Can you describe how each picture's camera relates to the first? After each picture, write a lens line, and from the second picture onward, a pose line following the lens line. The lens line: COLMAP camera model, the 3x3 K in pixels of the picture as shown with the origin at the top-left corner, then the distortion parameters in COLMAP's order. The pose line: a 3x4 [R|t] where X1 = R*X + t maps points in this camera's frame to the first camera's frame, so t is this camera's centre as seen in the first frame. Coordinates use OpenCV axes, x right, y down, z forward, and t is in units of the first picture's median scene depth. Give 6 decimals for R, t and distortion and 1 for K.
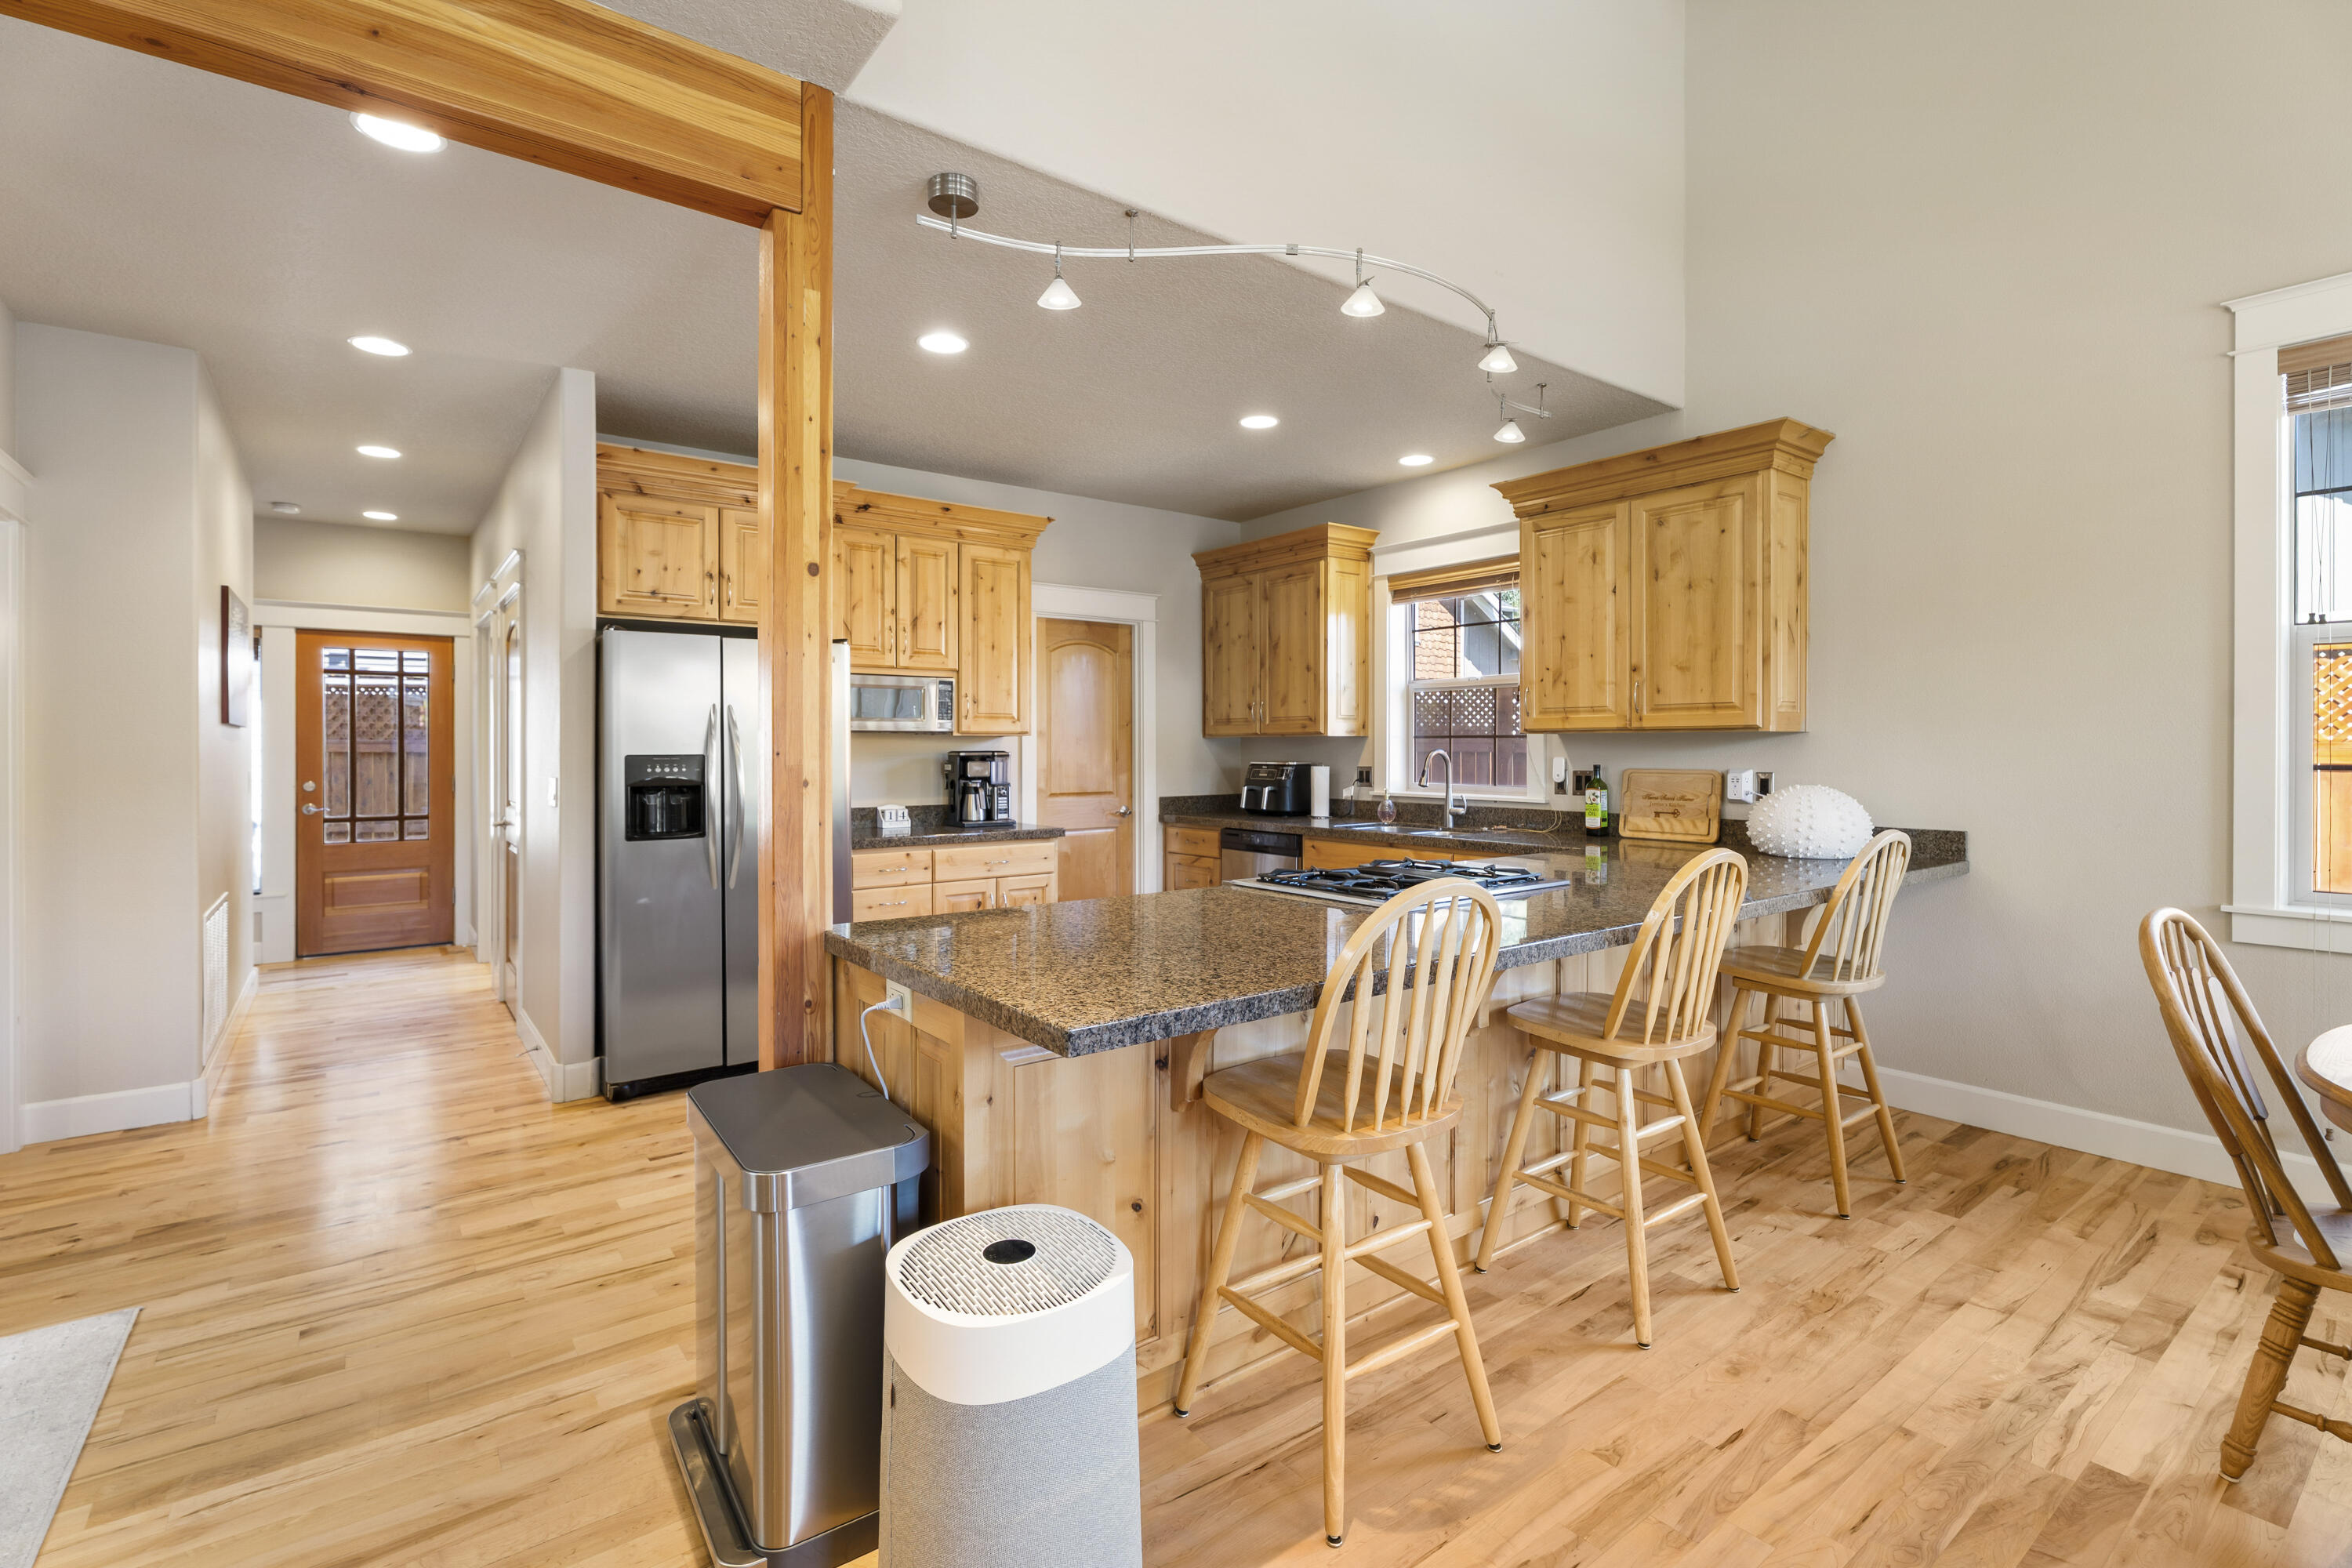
lens RADIAL K [[1058.6, 0, 1149.3], [0, 1058.6, 749.4], [0, 0, 1]] dist [-0.000873, -0.001314]
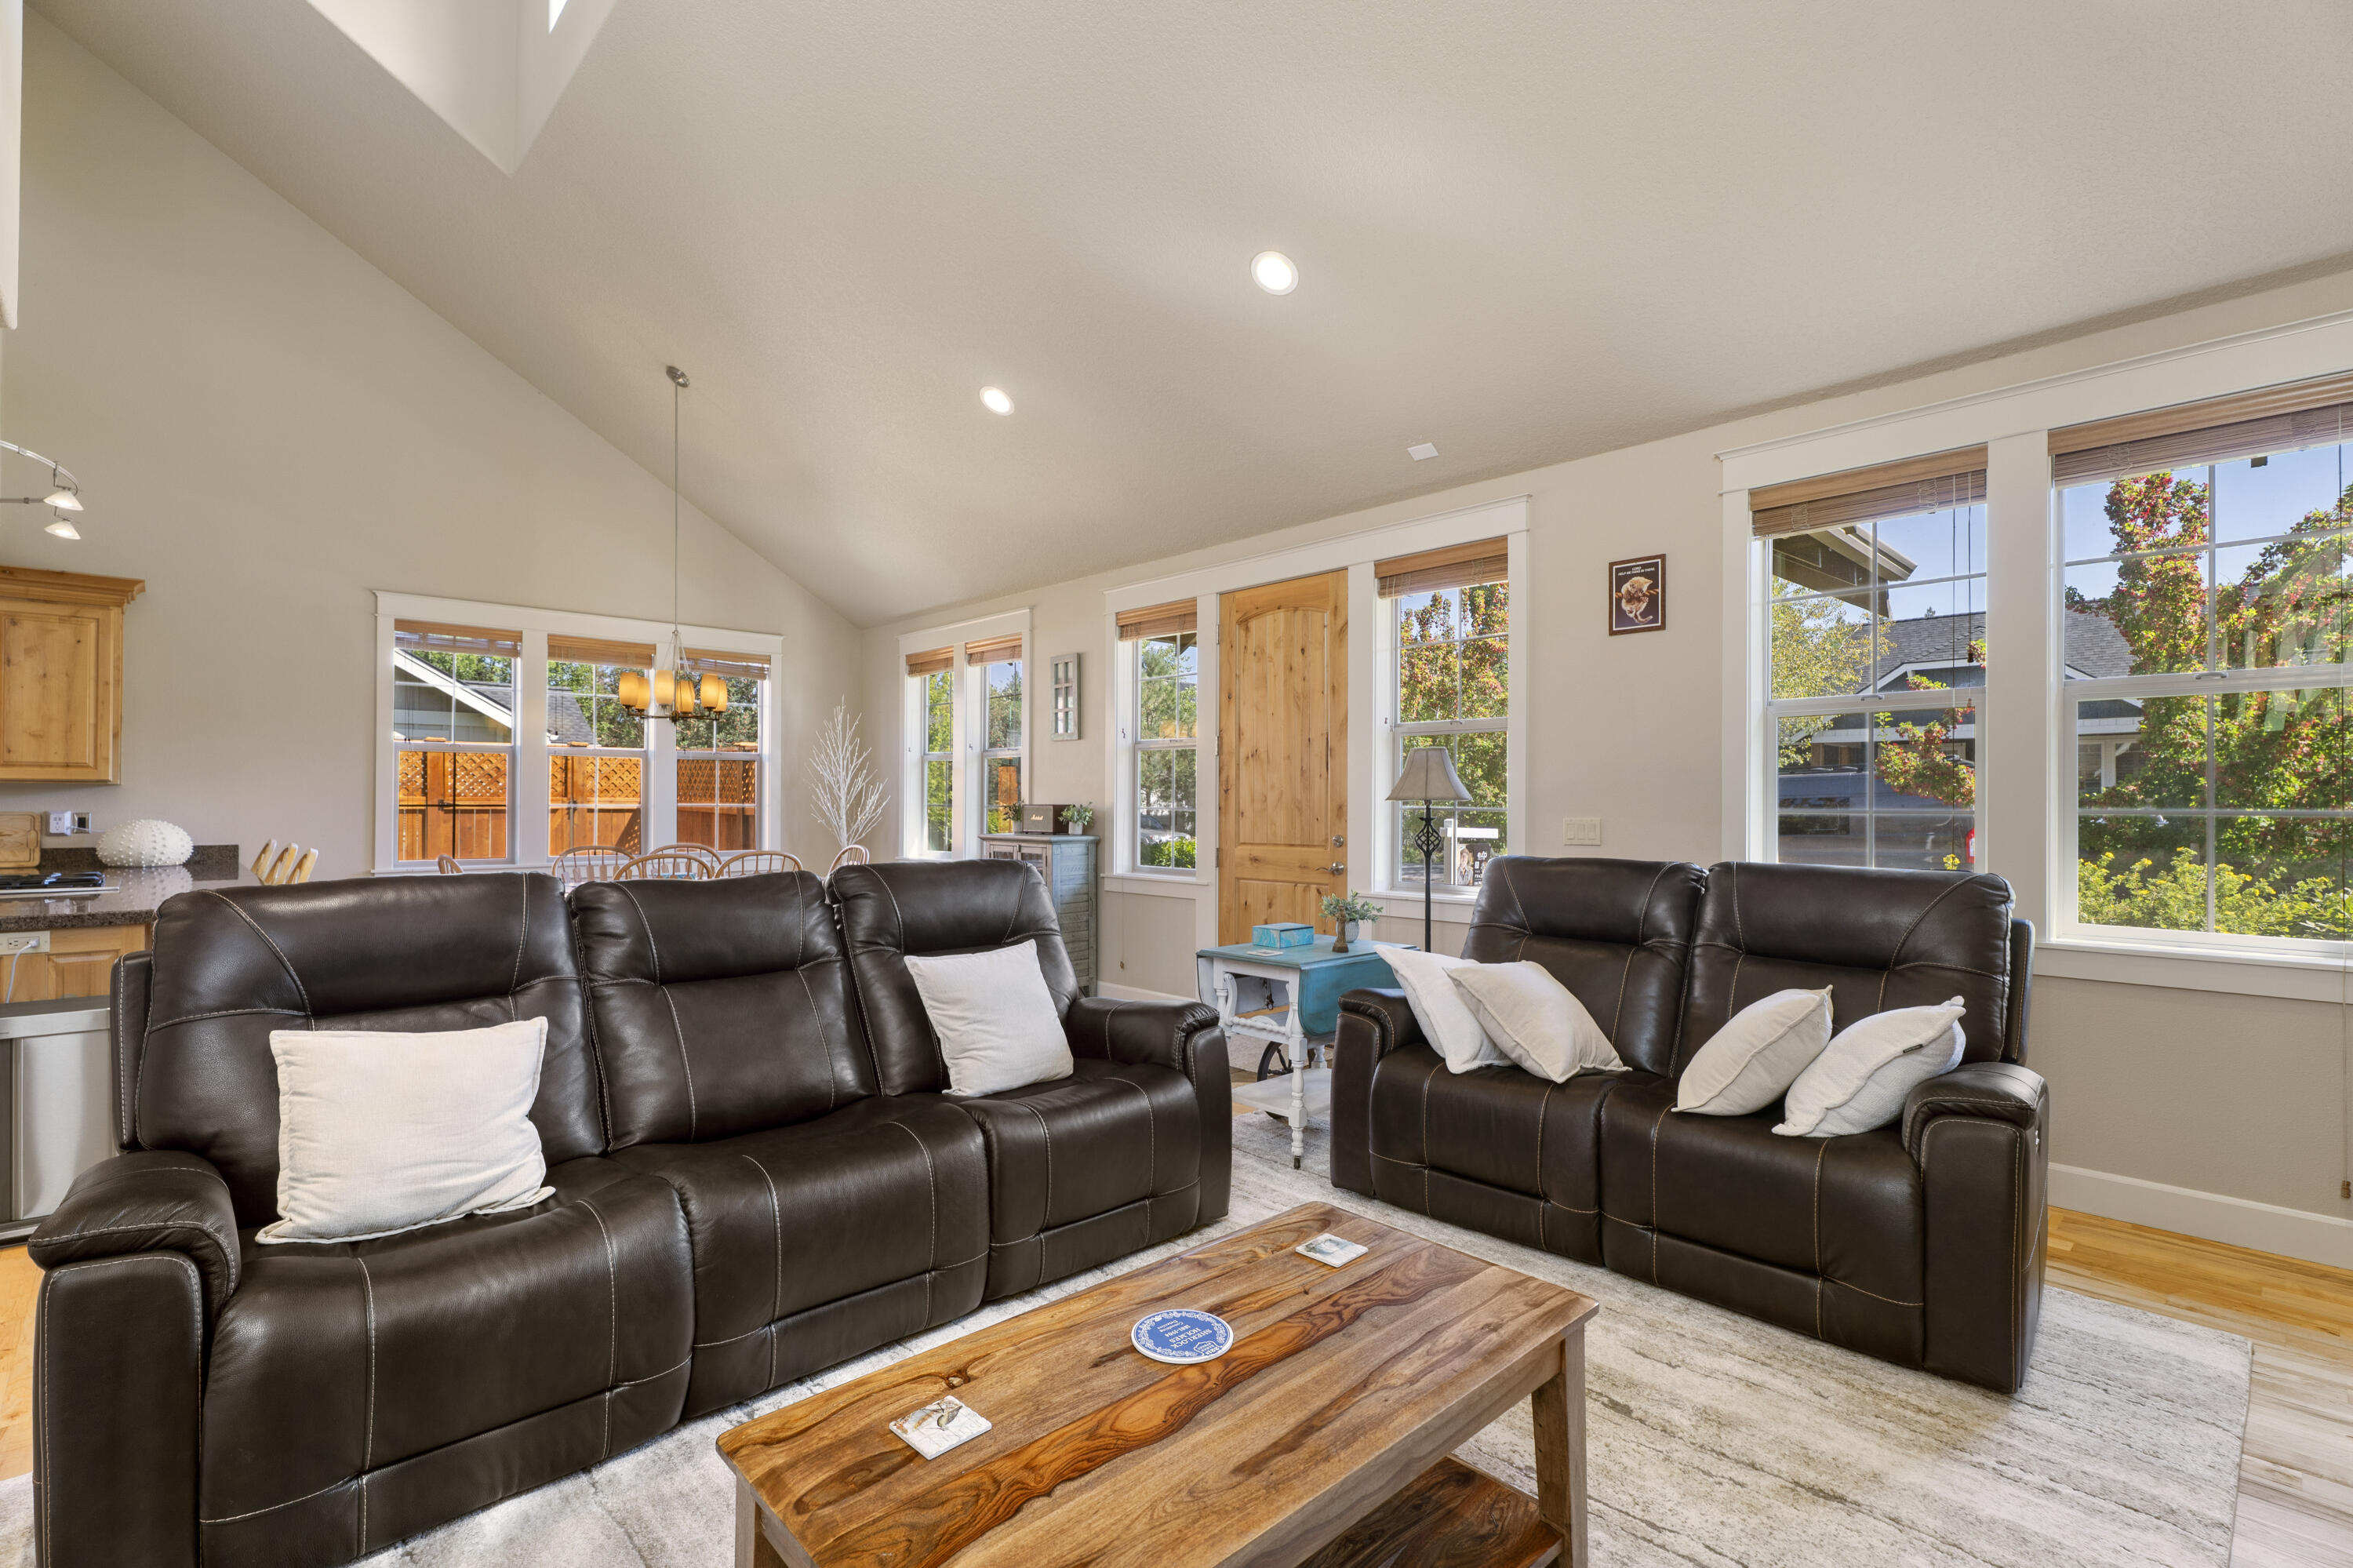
lens RADIAL K [[1062.1, 0, 1173.4], [0, 1062.1, 794.7], [0, 0, 1]] dist [-0.001070, -0.000836]
pose [[-0.127225, 0.009929, 0.991824, -1.037459], [0.001333, 0.999951, -0.009840, 0.013684], [-0.991873, 0.000070, -0.127232, -0.268708]]
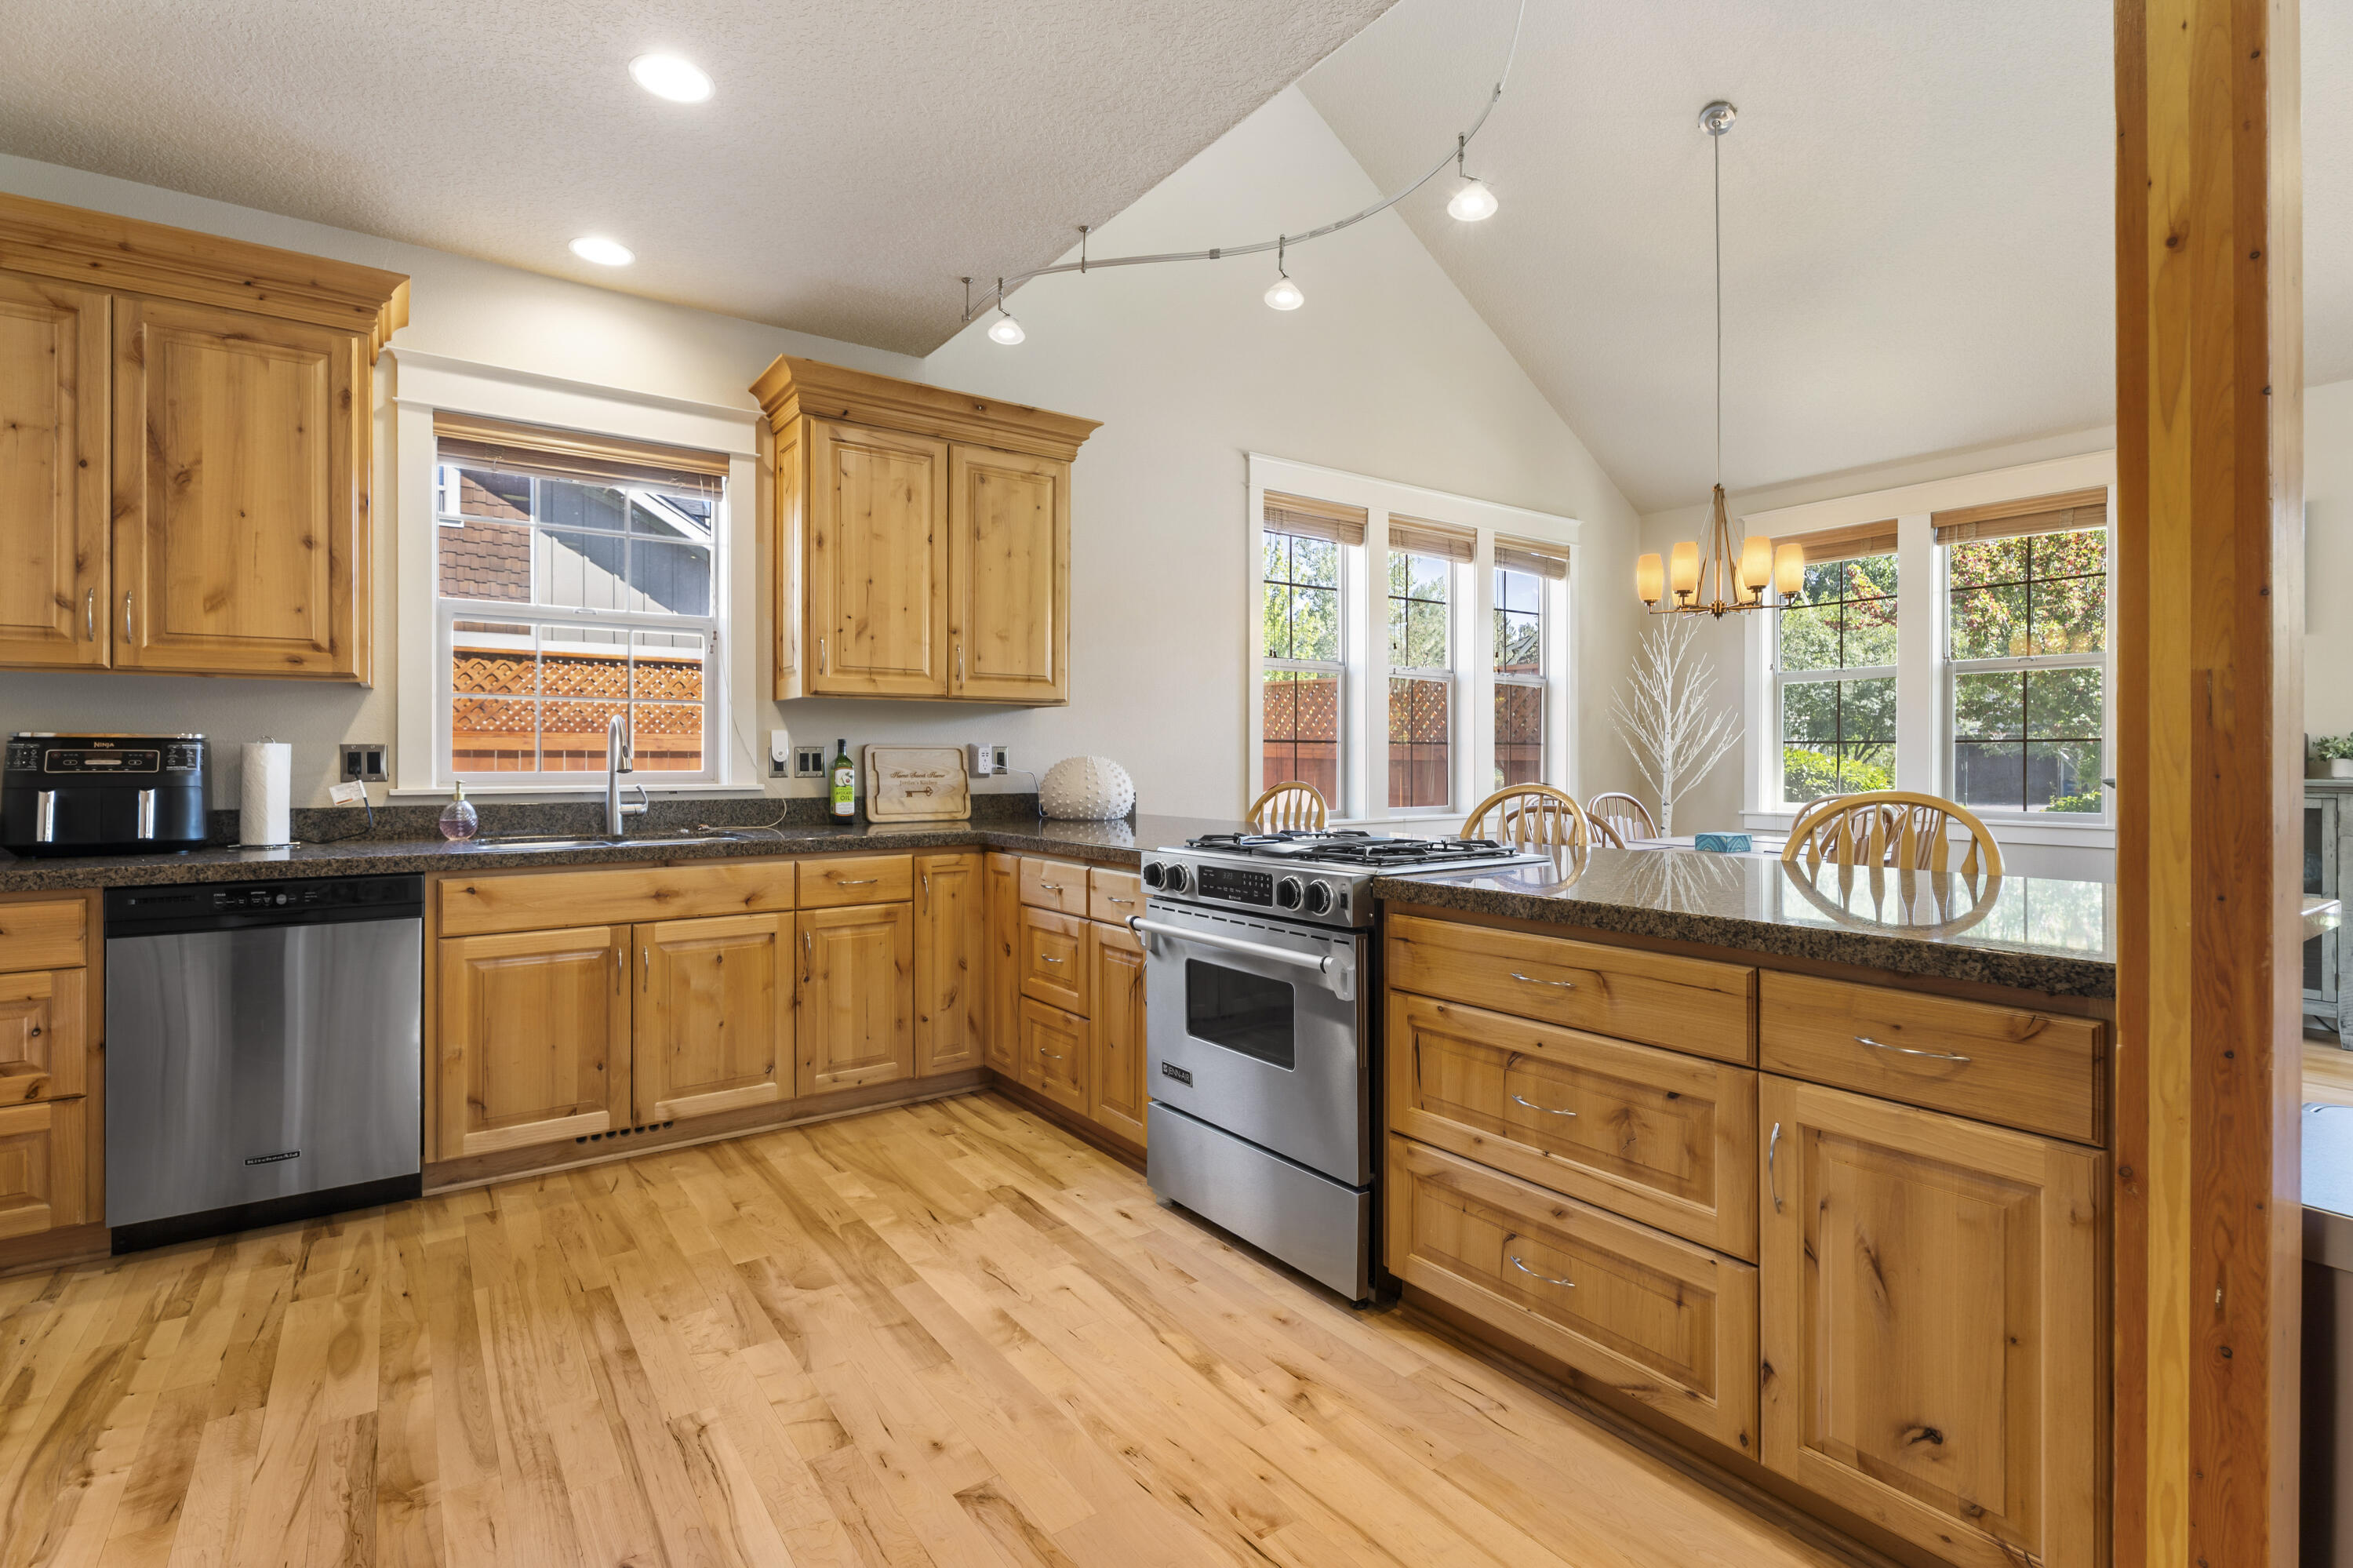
lens RADIAL K [[1080.2, 0, 1144.2], [0, 1080.2, 755.0], [0, 0, 1]] dist [-0.000273, -0.000363]
pose [[0.026672, 0.004434, 0.999634, -0.489729], [0.002811, 0.999986, -0.004510, 0.036559], [-0.999640, 0.002930, 0.026660, 0.862072]]
